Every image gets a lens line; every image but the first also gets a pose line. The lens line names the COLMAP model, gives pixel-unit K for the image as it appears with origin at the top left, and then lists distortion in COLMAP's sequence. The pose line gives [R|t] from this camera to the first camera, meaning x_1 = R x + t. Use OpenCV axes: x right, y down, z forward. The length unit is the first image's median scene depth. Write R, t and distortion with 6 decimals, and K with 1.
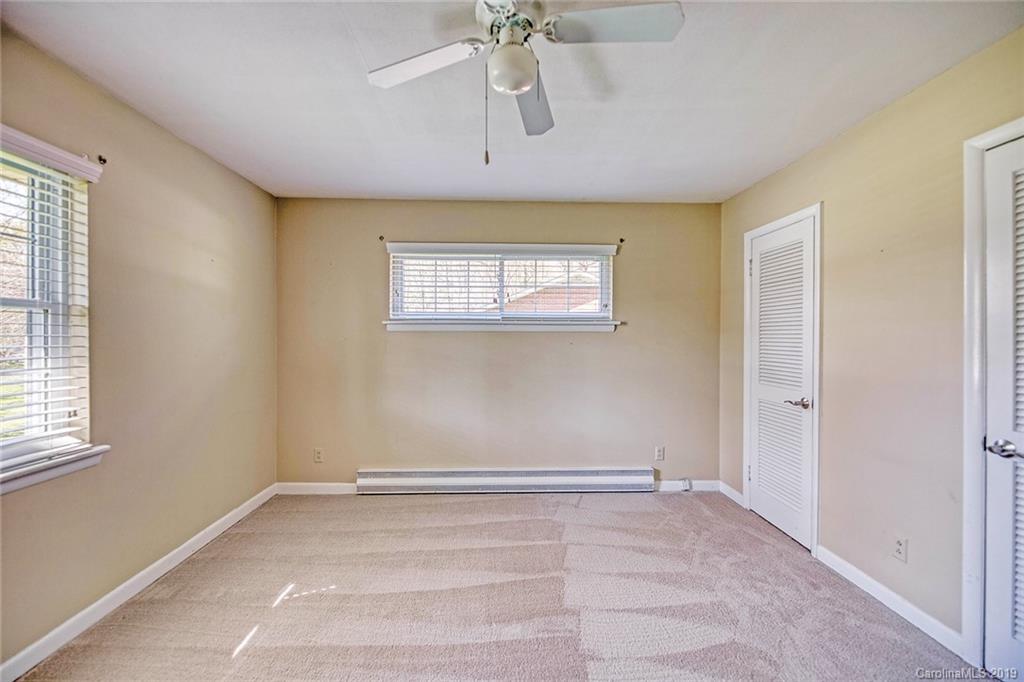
lens RADIAL K [[411.6, 0, 510.1], [0, 411.6, 338.7], [0, 0, 1]] dist [0.005125, -0.005076]
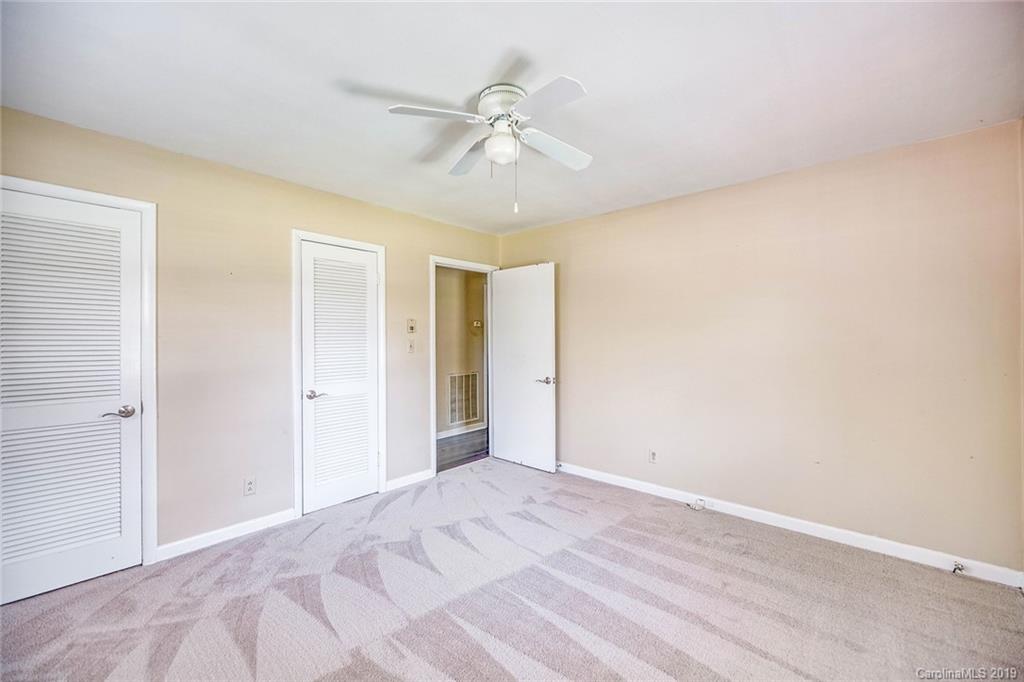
lens RADIAL K [[411.6, 0, 510.1], [0, 411.6, 338.7], [0, 0, 1]] dist [0.005125, -0.005076]
pose [[-0.727309, 0.000402, 0.686310, -0.391281], [0.001990, 0.999997, 0.001523, -0.002195], [-0.686307, 0.002473, -0.727307, 0.803221]]
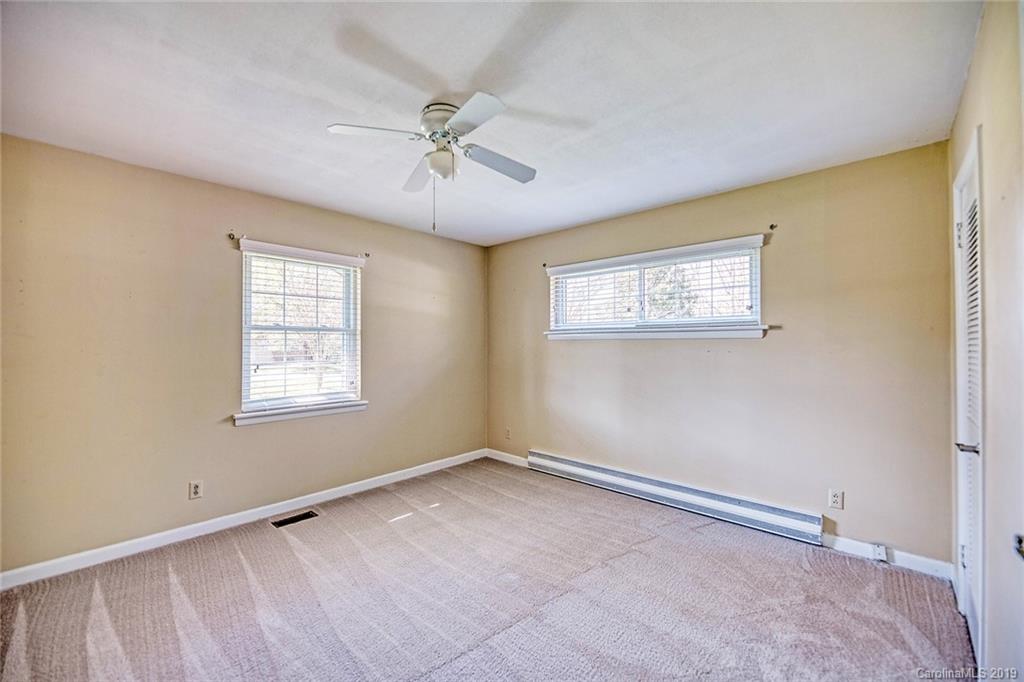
lens RADIAL K [[411.6, 0, 510.1], [0, 411.6, 338.7], [0, 0, 1]] dist [0.005125, -0.005076]
pose [[0.711520, -0.012993, -0.702546, 0.483112], [-0.000228, 0.999825, -0.018722, 0.000847], [0.702666, 0.013482, 0.711392, 0.047564]]
